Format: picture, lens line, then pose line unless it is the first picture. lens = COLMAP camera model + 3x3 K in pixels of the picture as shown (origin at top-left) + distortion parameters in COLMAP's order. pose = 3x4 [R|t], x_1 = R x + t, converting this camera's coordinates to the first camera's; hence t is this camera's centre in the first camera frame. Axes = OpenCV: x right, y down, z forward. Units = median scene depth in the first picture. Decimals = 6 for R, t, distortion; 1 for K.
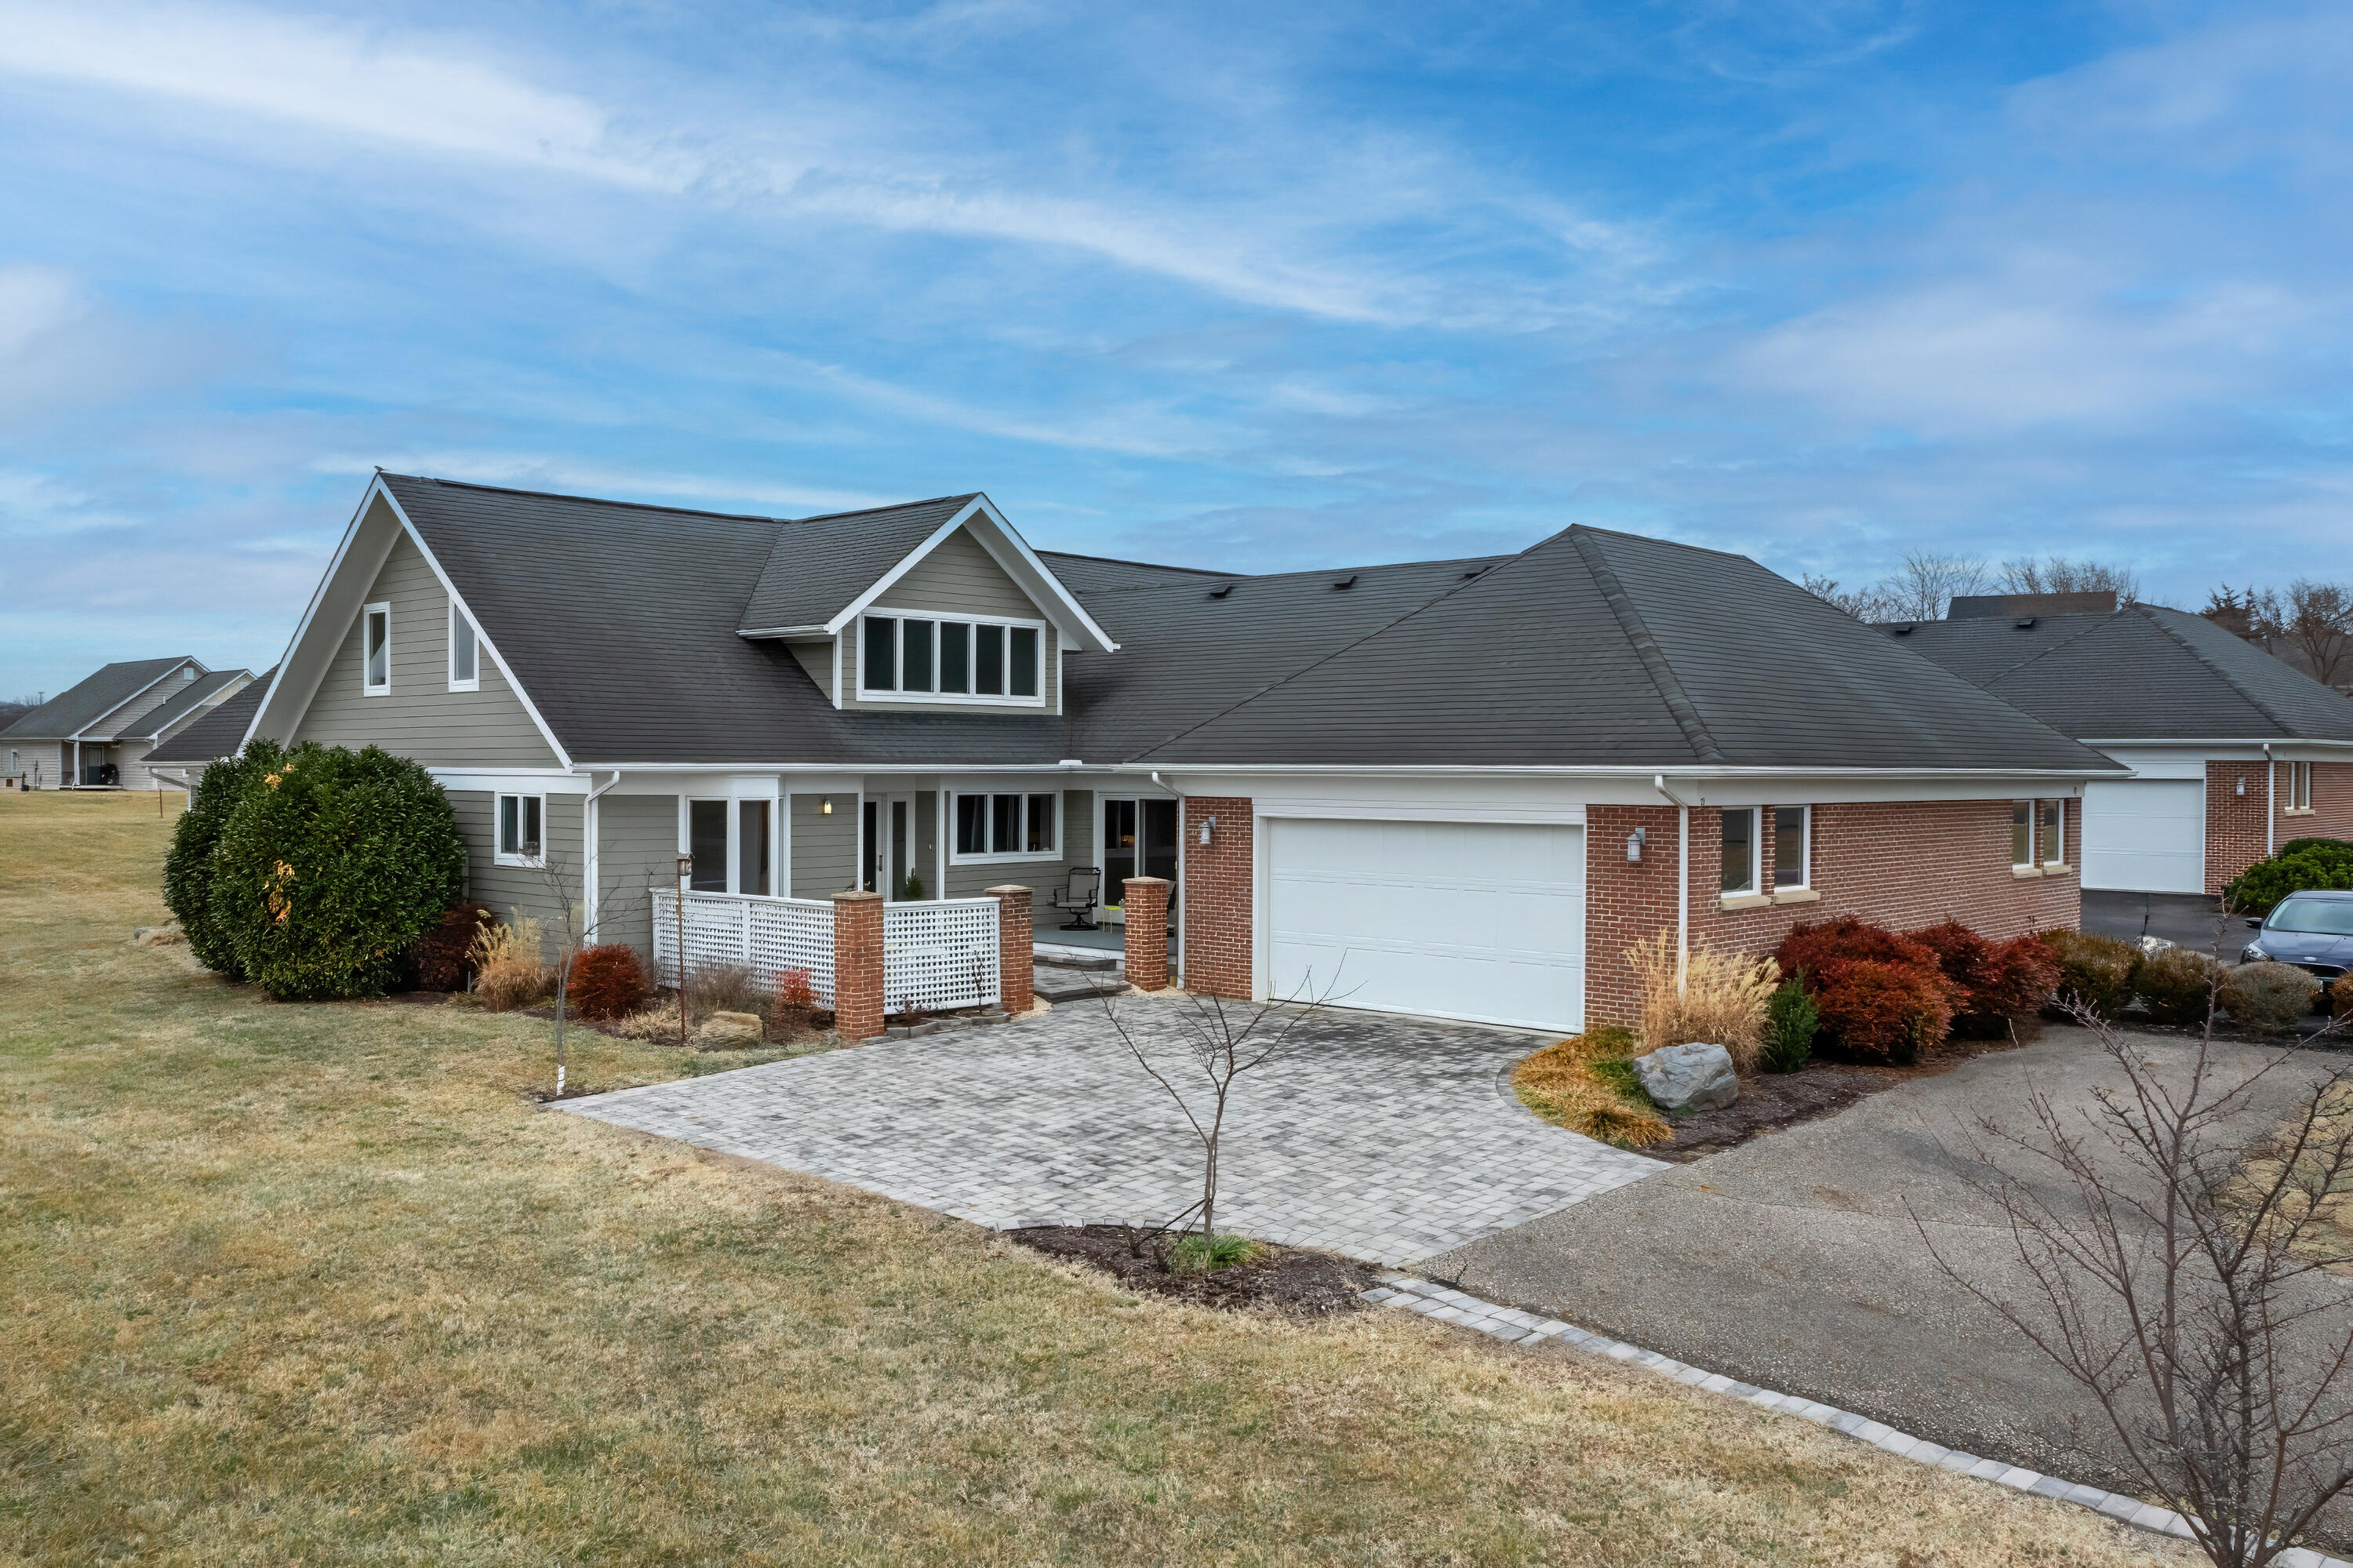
lens RADIAL K [[1872.6, 0, 1178.2], [0, 1872.6, 782.1], [0, 0, 1]] dist [-0.007166, 0.015049]
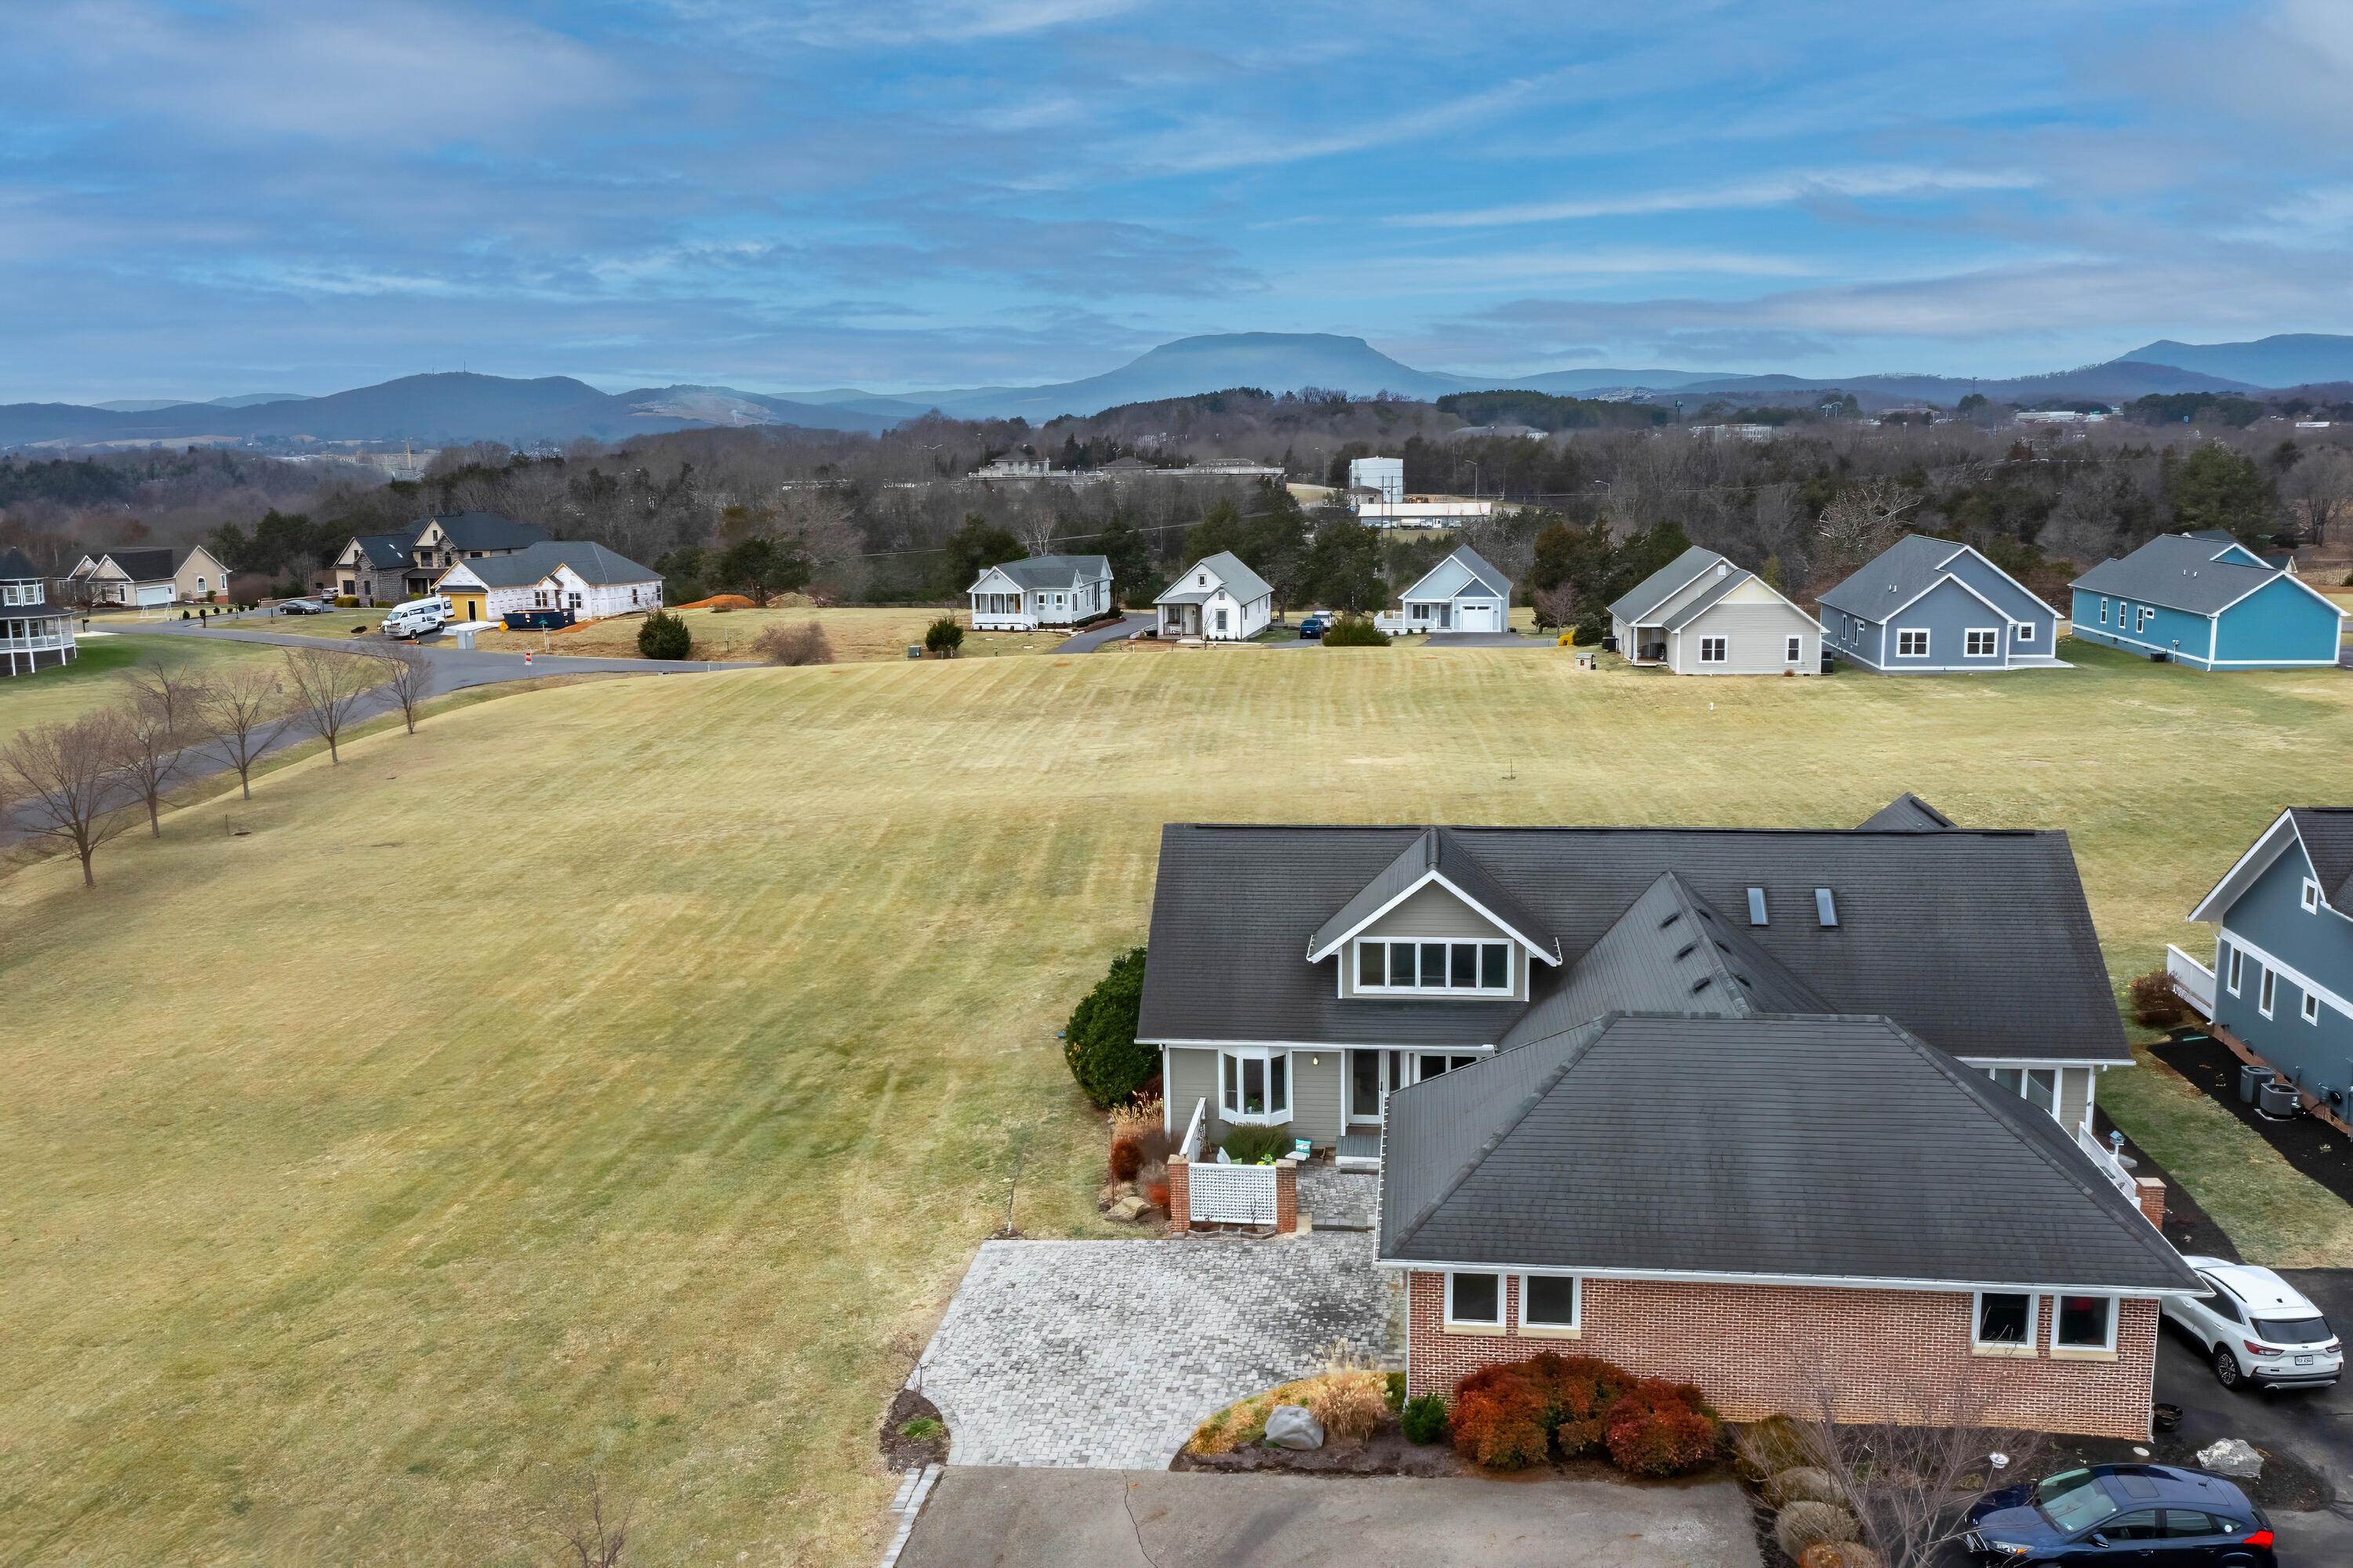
lens RADIAL K [[1872.6, 0, 1175.7], [0, 1872.6, 783.8], [0, 0, 1]] dist [-0.007166, 0.015049]
pose [[0.591901, 0.139460, -0.793854, 1.010958], [0.005179, 0.984239, 0.176767, -0.511553], [0.805994, -0.108740, 0.581850, -0.073685]]
